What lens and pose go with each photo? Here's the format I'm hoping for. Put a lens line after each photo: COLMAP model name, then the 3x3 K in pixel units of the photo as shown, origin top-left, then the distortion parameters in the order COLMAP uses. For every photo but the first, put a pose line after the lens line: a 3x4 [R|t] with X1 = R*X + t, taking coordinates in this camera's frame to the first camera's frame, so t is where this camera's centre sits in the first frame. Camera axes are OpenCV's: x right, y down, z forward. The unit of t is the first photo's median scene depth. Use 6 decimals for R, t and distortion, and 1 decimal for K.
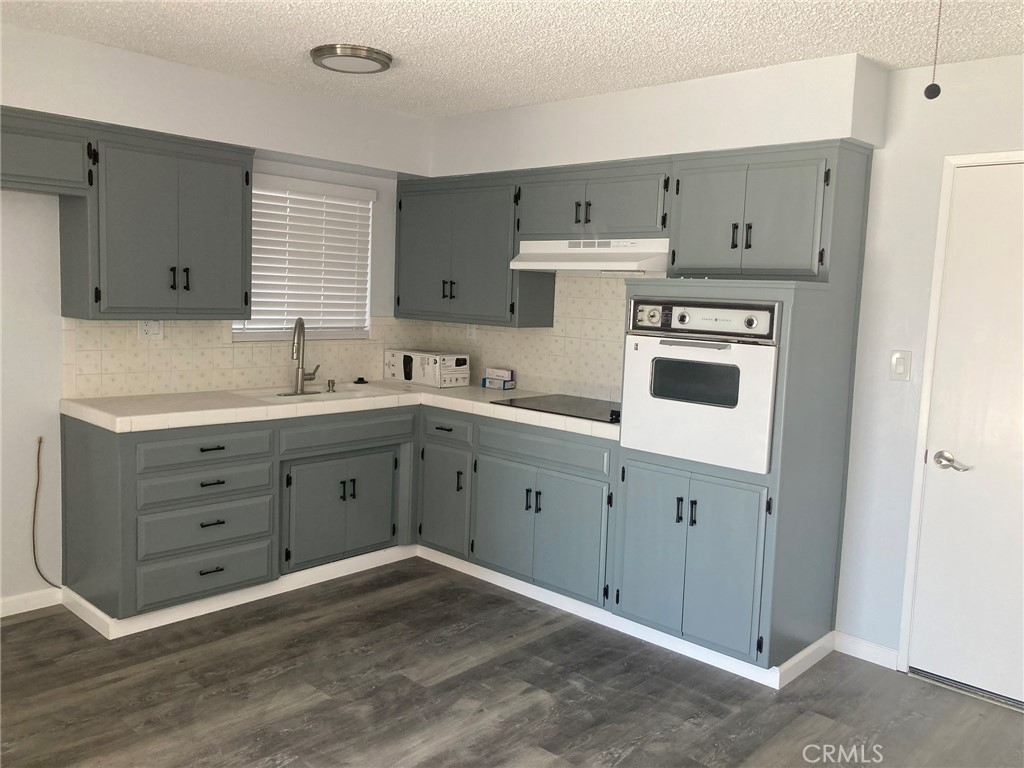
lens RADIAL K [[834.4, 0, 511.7], [0, 834.4, 369.7], [0, 0, 1]] dist [0.026761, -0.009516]
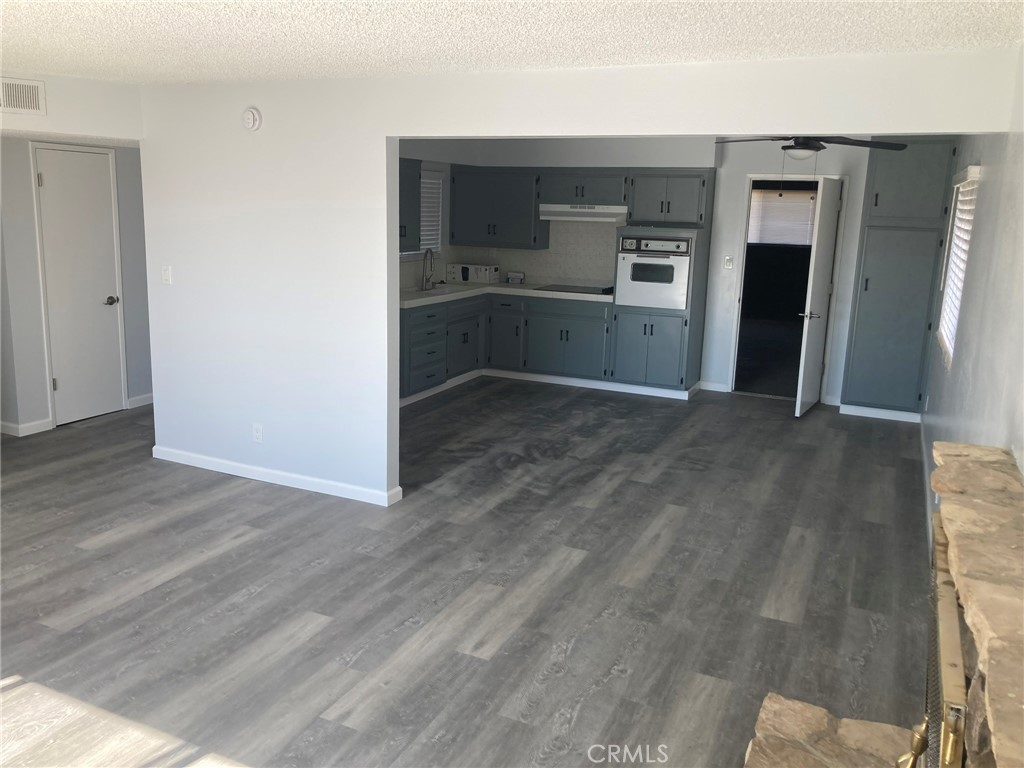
lens RADIAL K [[836.9, 0, 481.5], [0, 836.9, 383.6], [0, 0, 1]] dist [0.031135, 0.002389]
pose [[0.955860, -0.076882, 0.283586, -0.824016], [0.039918, 0.990191, 0.133899, -0.011031], [-0.291099, -0.116668, 0.949553, -0.990911]]
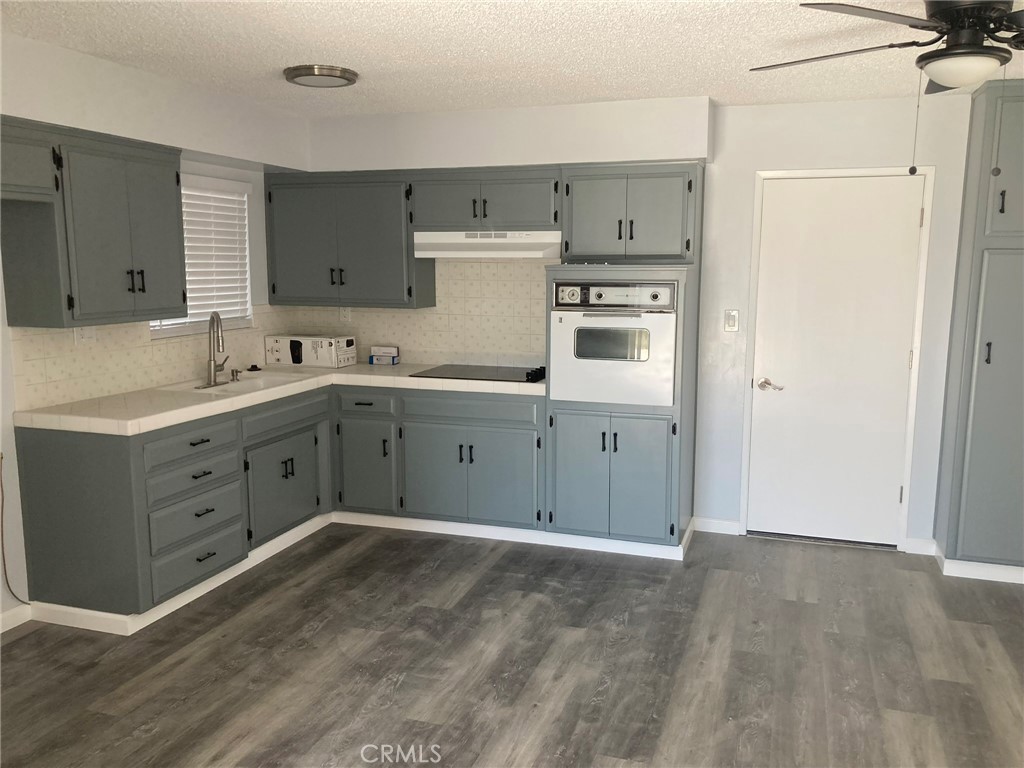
lens RADIAL K [[842.2, 0, 512.0], [0, 842.2, 384.0], [0, 0, 1]] dist [0.034305, -0.011892]
pose [[0.907964, -0.096088, 0.407883, -0.423526], [0.071936, 0.994647, 0.074185, -0.029127], [-0.412828, -0.038016, 0.910015, -0.127617]]
